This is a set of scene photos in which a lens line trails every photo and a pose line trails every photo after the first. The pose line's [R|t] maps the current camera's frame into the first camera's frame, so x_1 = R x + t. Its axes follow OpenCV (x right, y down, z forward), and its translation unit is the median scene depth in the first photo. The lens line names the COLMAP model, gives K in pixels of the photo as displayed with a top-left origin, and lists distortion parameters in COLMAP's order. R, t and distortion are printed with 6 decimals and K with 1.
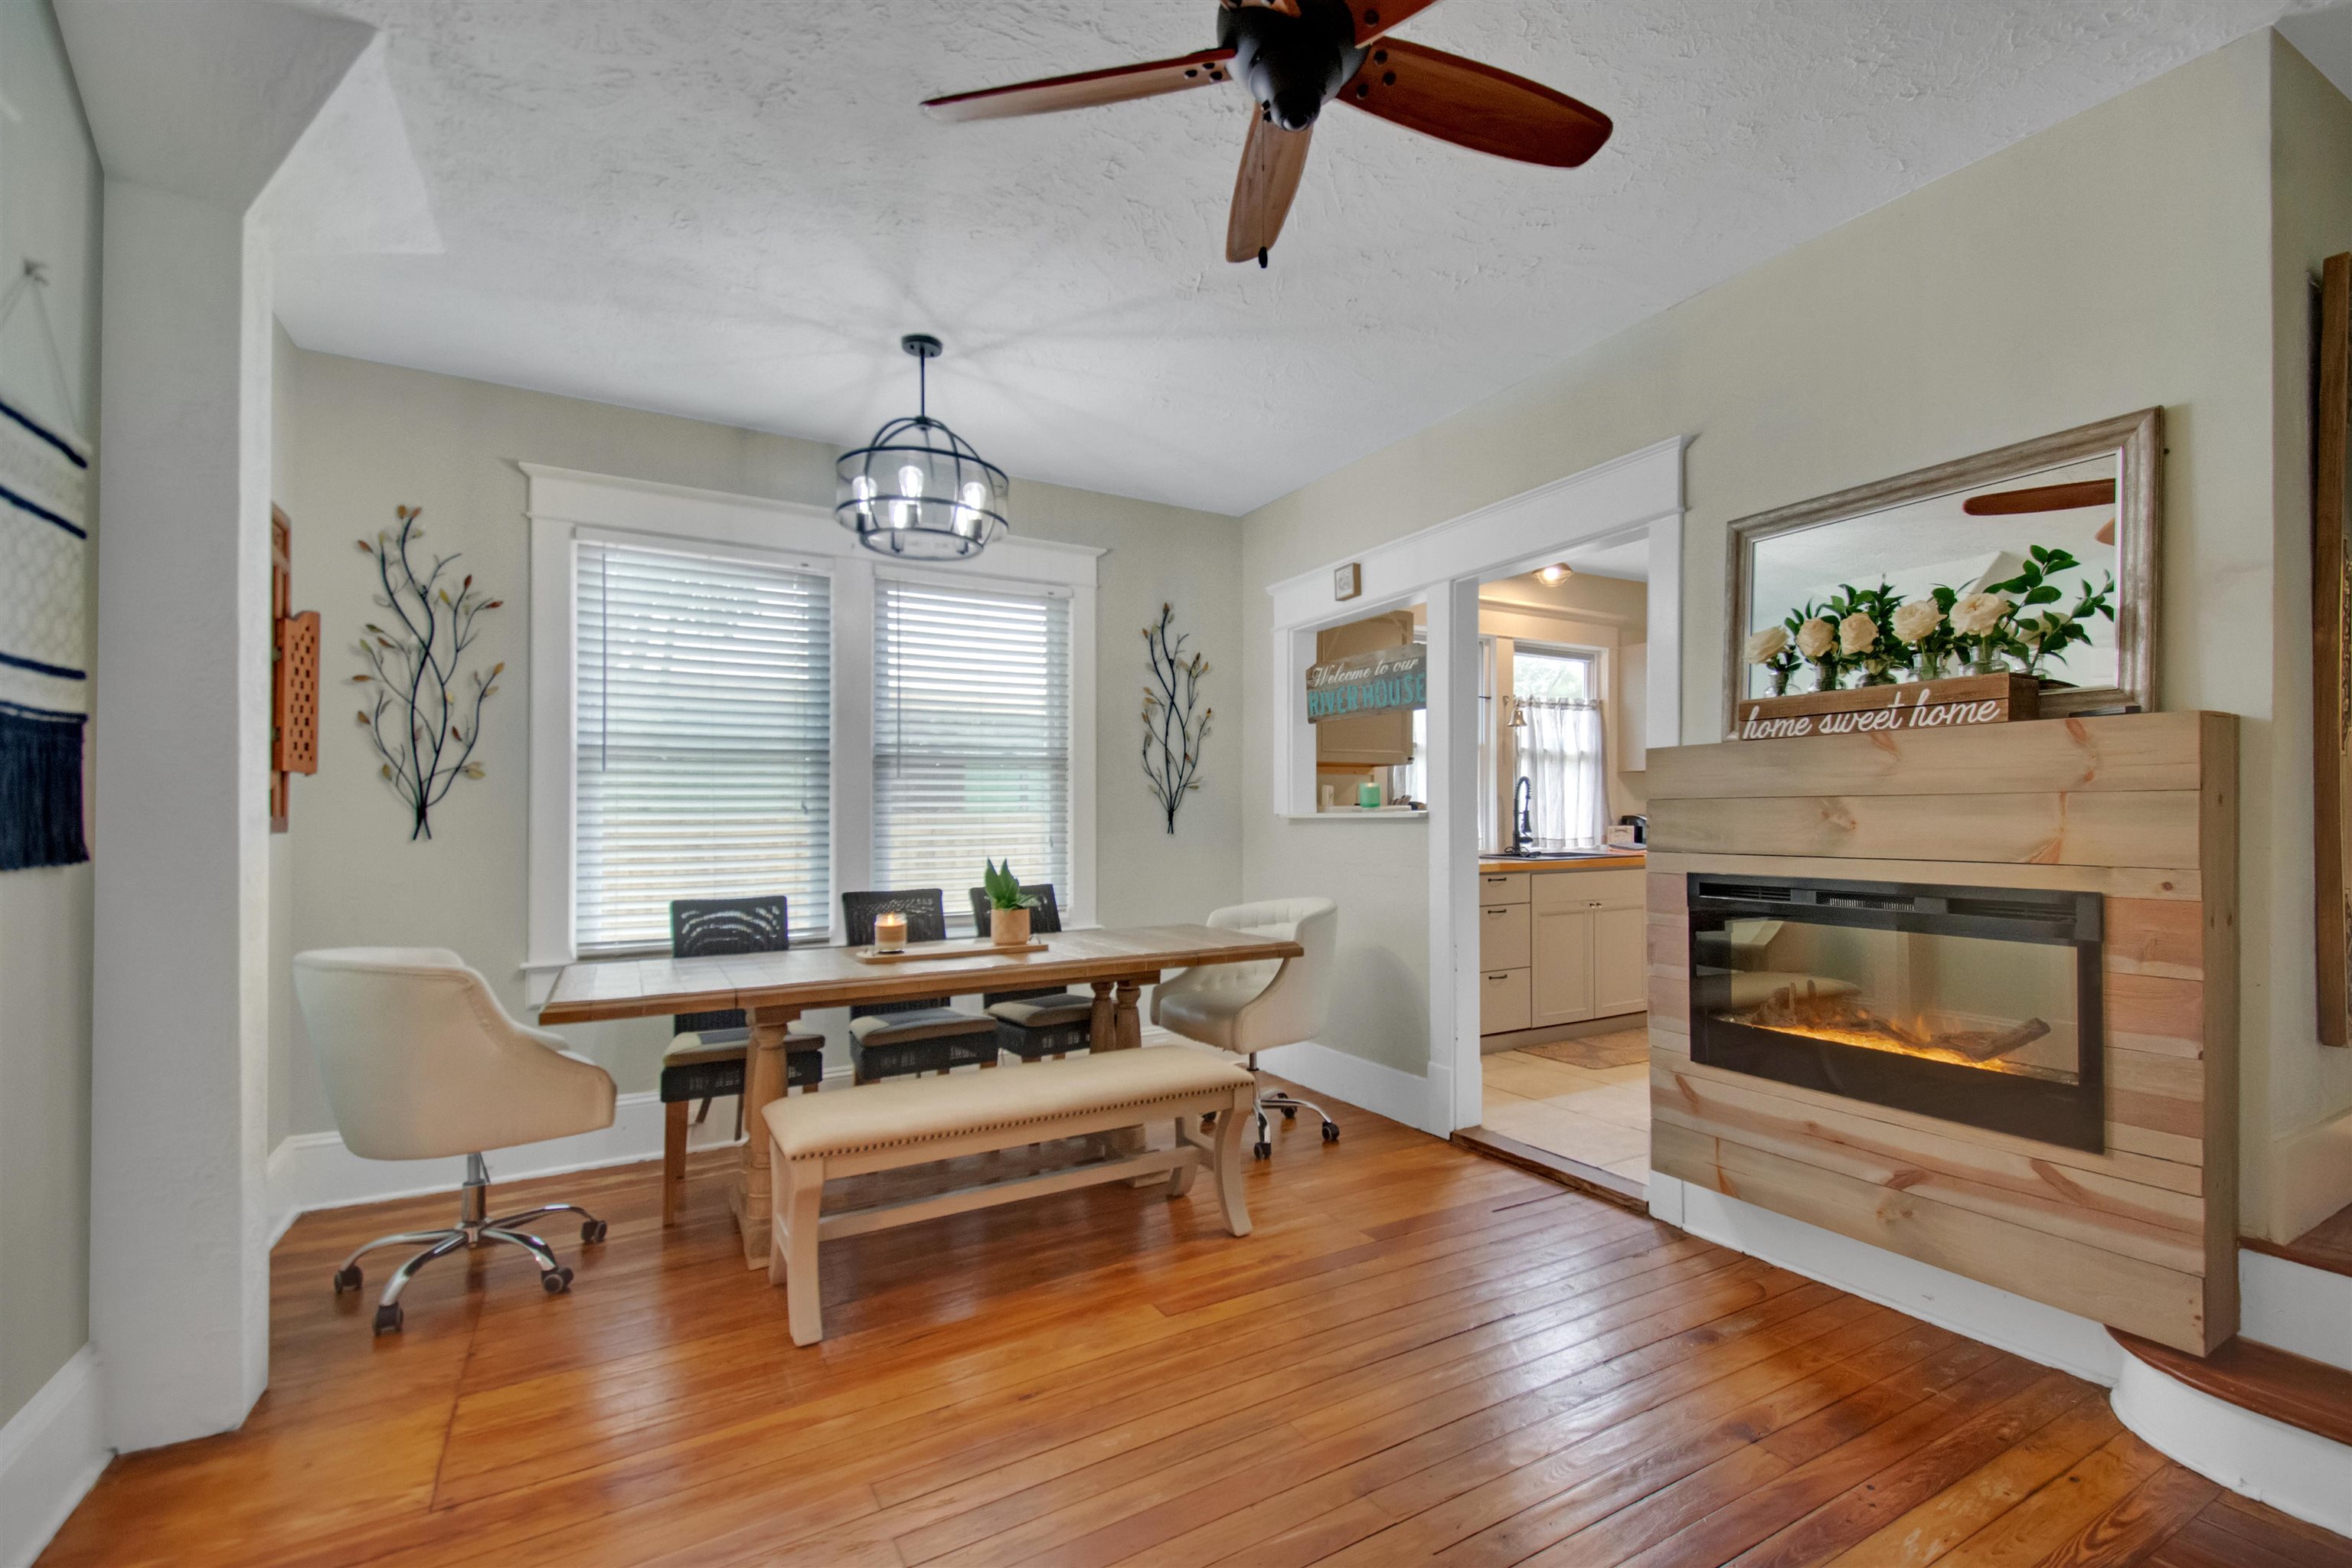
lens RADIAL K [[1007.4, 0, 1213.4], [0, 1007.4, 831.7], [0, 0, 1]] dist [0.013667, -0.001036]
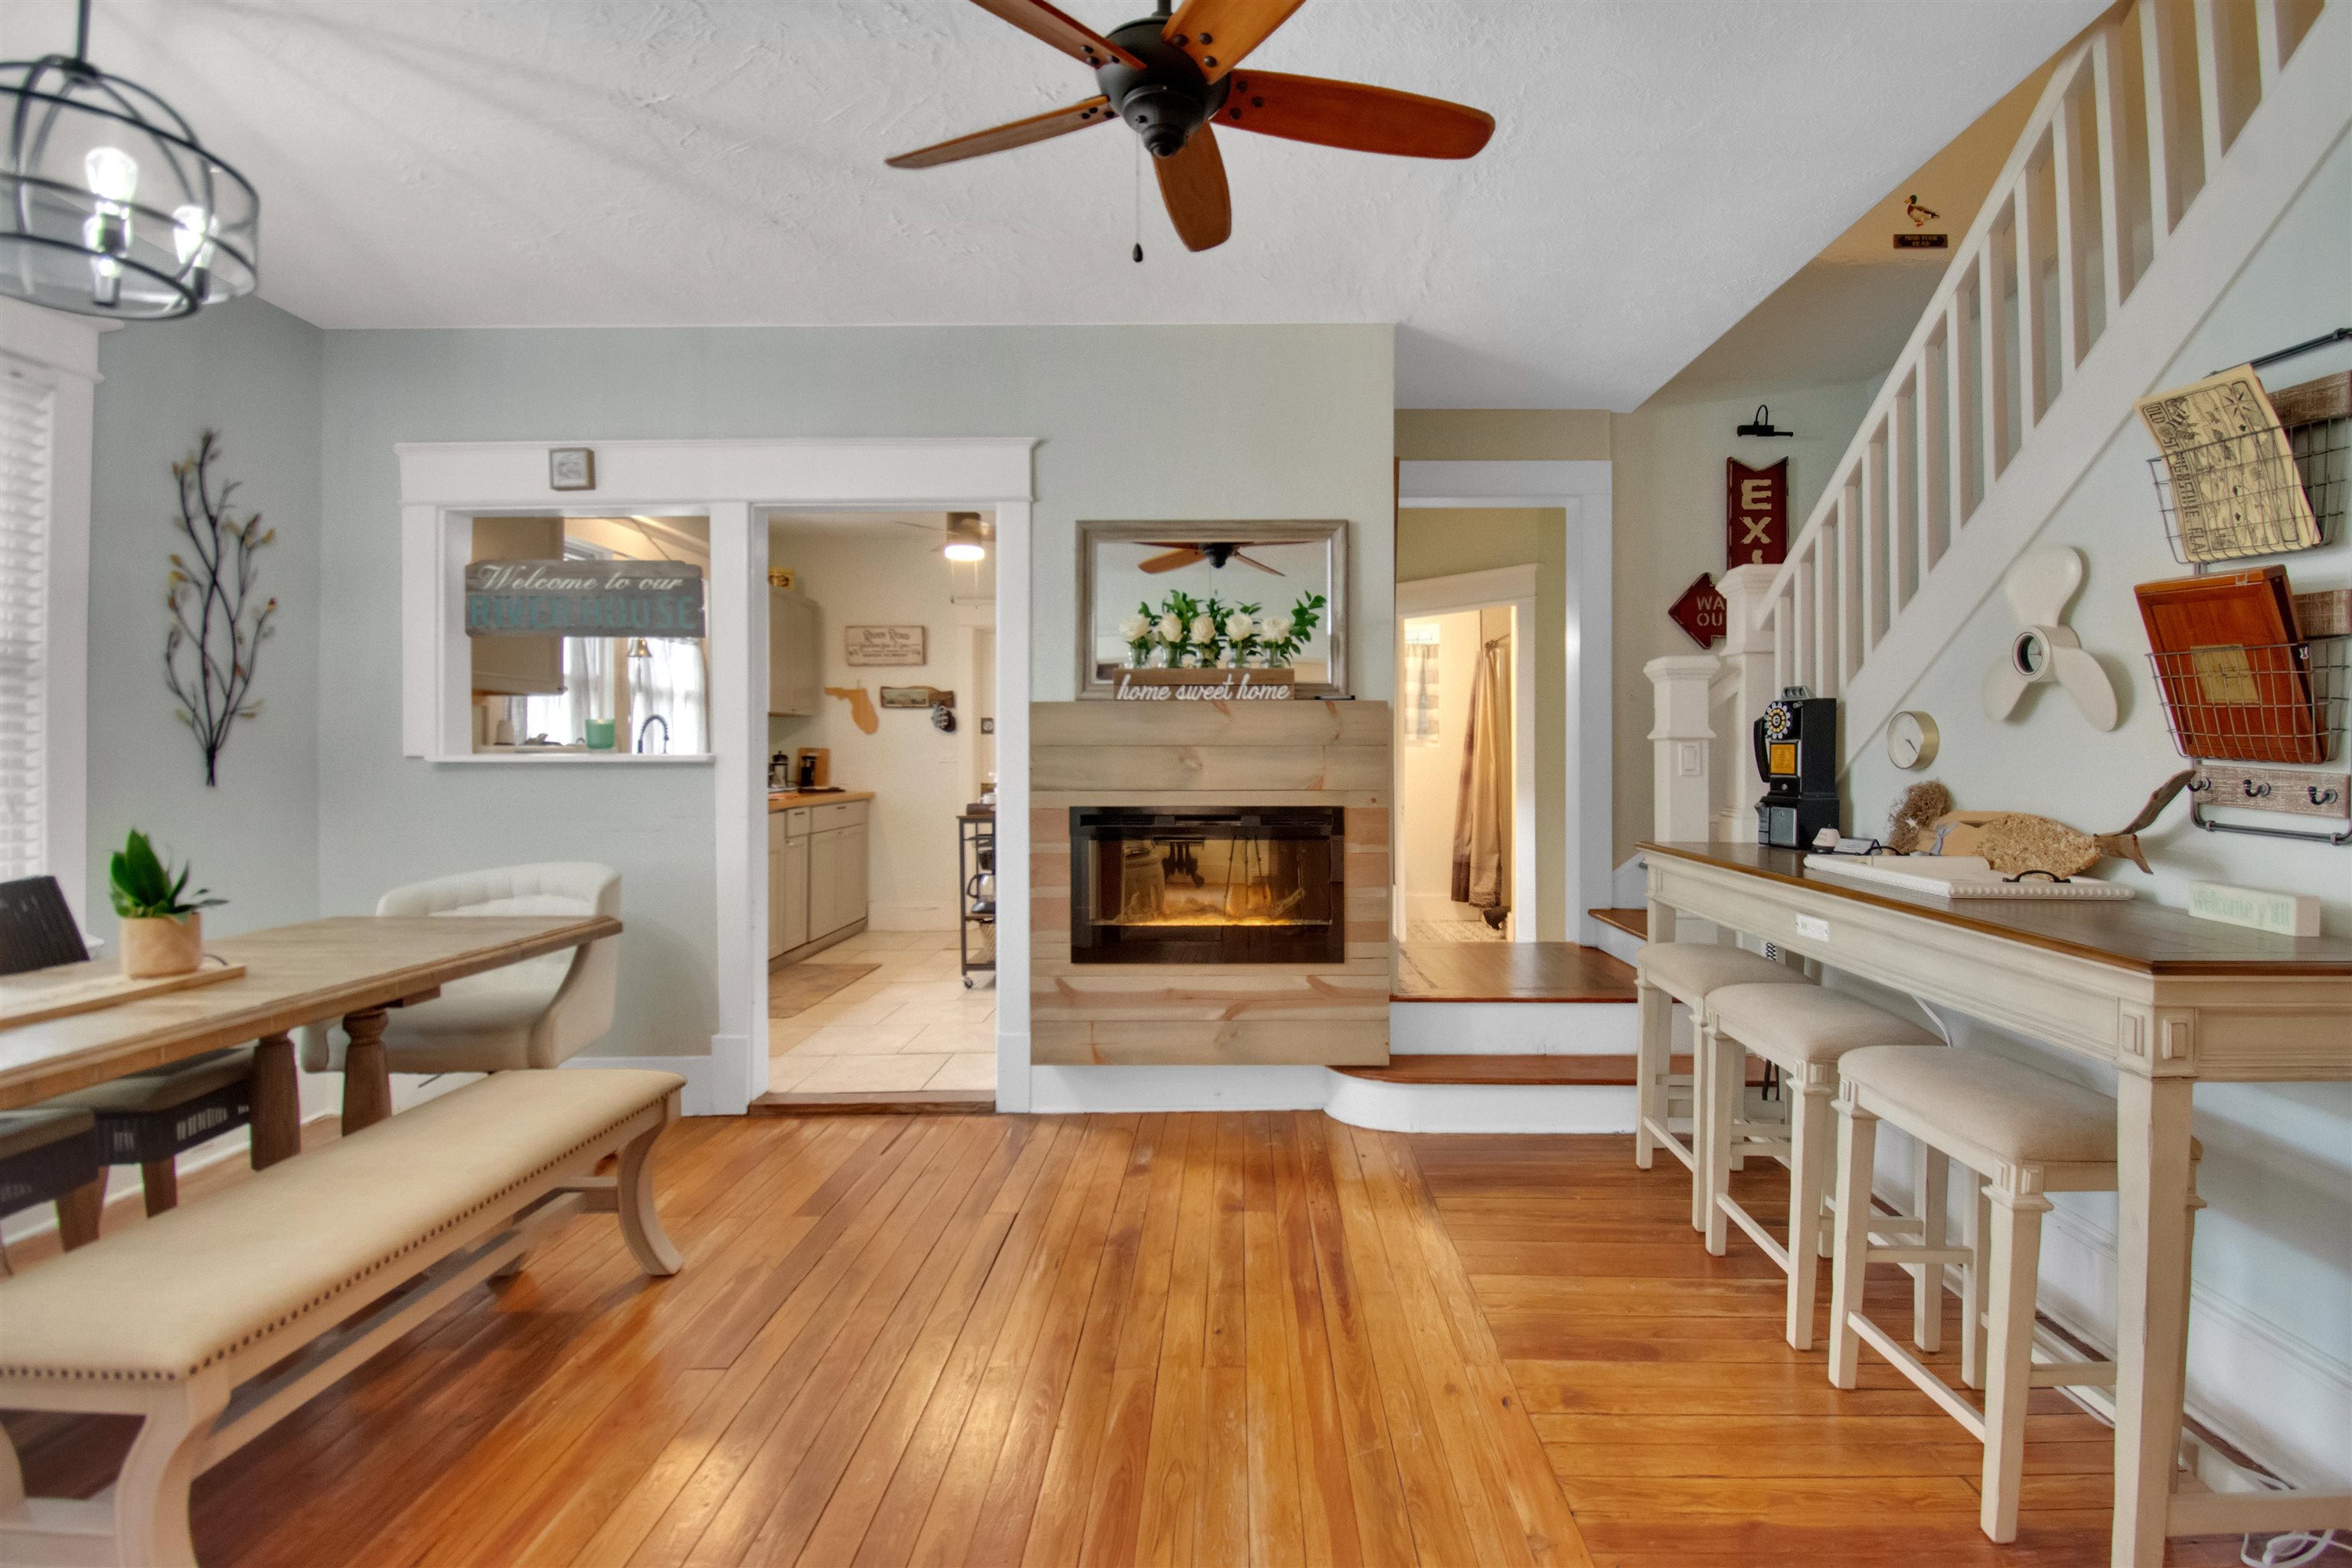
lens RADIAL K [[1091.4, 0, 1187.0], [0, 1091.4, 762.7], [0, 0, 1]] dist [-0.002556, -0.005664]
pose [[0.525443, -0.003005, 0.850823, -0.523999], [0.011952, 0.999921, -0.003850, -0.005055], [-0.850745, 0.012192, 0.525438, 0.183563]]
